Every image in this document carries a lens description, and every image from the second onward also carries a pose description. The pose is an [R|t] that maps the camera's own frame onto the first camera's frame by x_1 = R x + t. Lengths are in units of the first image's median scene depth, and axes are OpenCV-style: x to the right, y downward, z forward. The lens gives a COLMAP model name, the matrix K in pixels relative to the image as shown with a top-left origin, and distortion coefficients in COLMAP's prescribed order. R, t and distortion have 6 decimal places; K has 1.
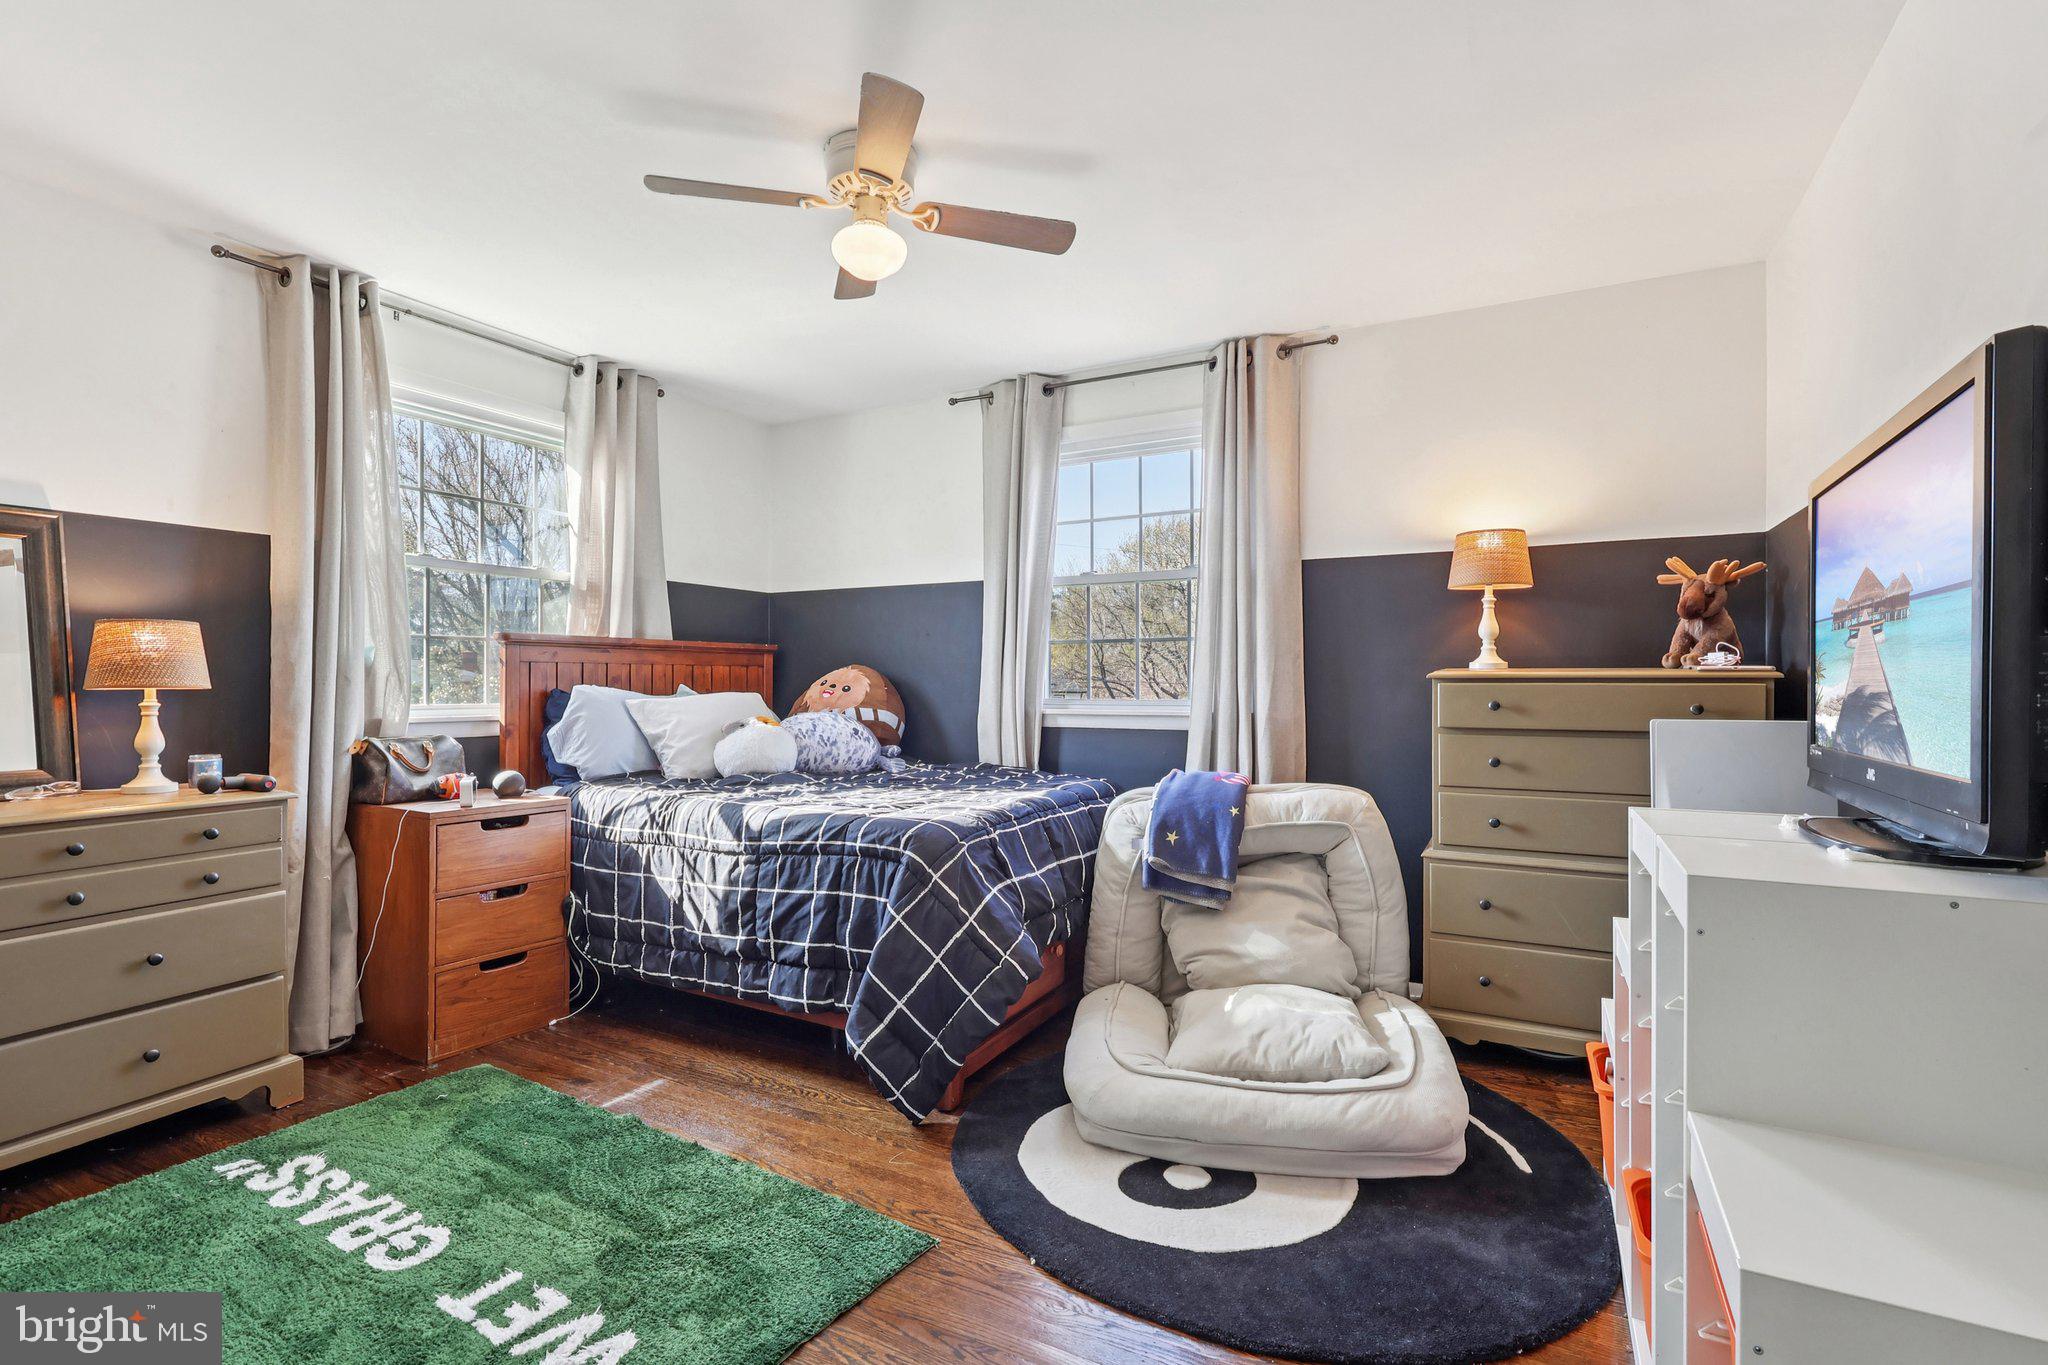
lens RADIAL K [[964.0, 0, 1015.3], [0, 964.0, 682.7], [0, 0, 1]] dist [-0.011111, 0.003800]
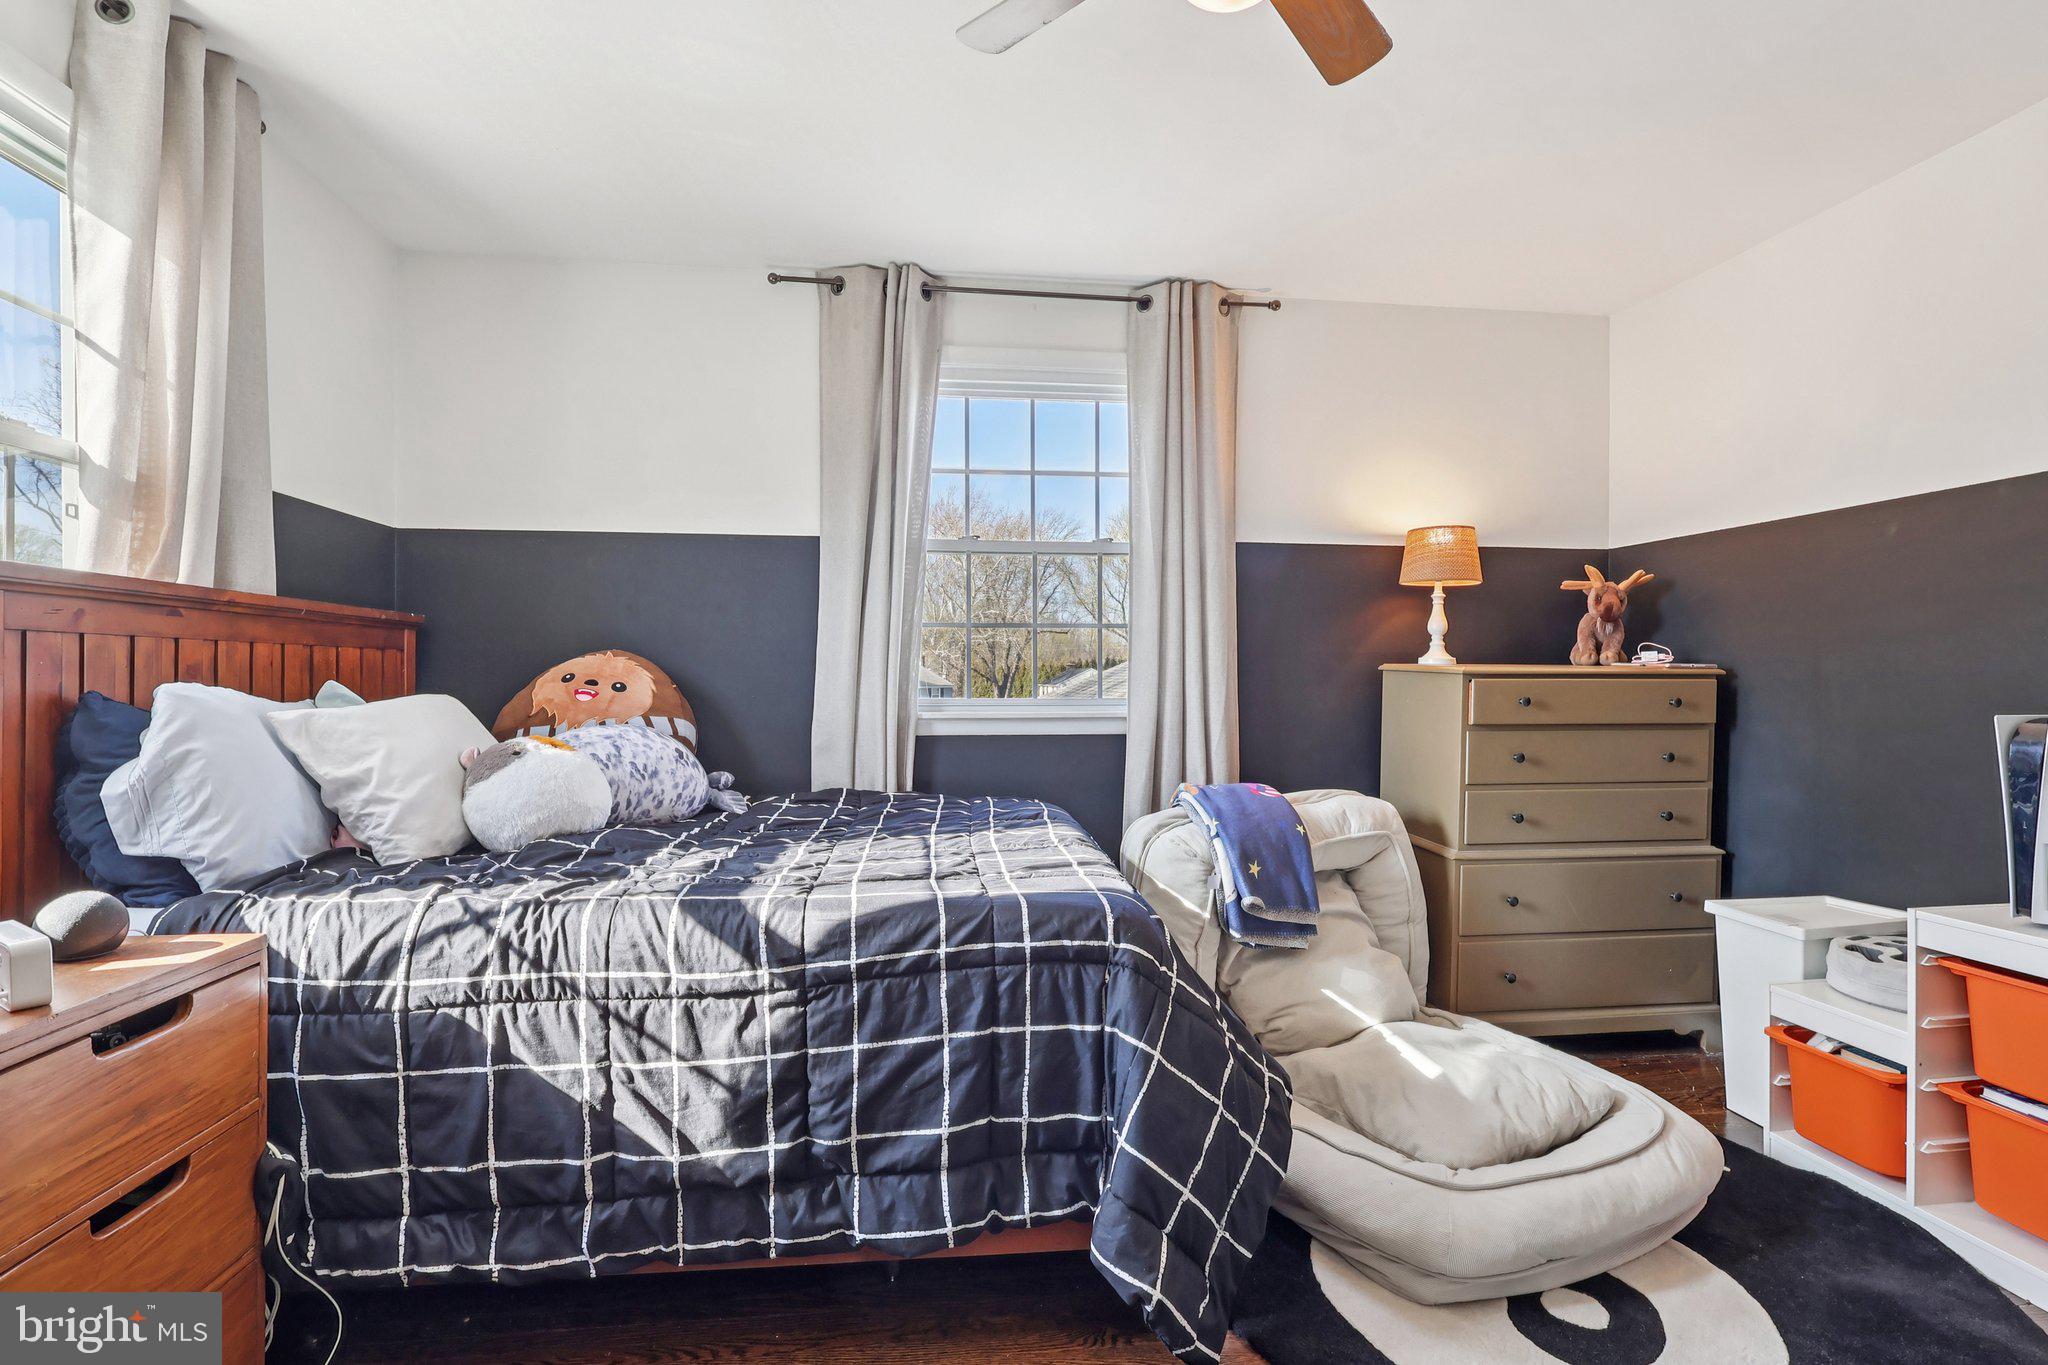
lens RADIAL K [[964.0, 0, 1027.8], [0, 964.0, 681.4], [0, 0, 1]] dist [-0.011111, 0.003800]
pose [[0.809124, -0.001546, 0.587636, -0.442337], [-0.001059, 0.999991, 0.004088, -0.000306], [-0.587637, -0.003930, 0.809115, 0.432774]]
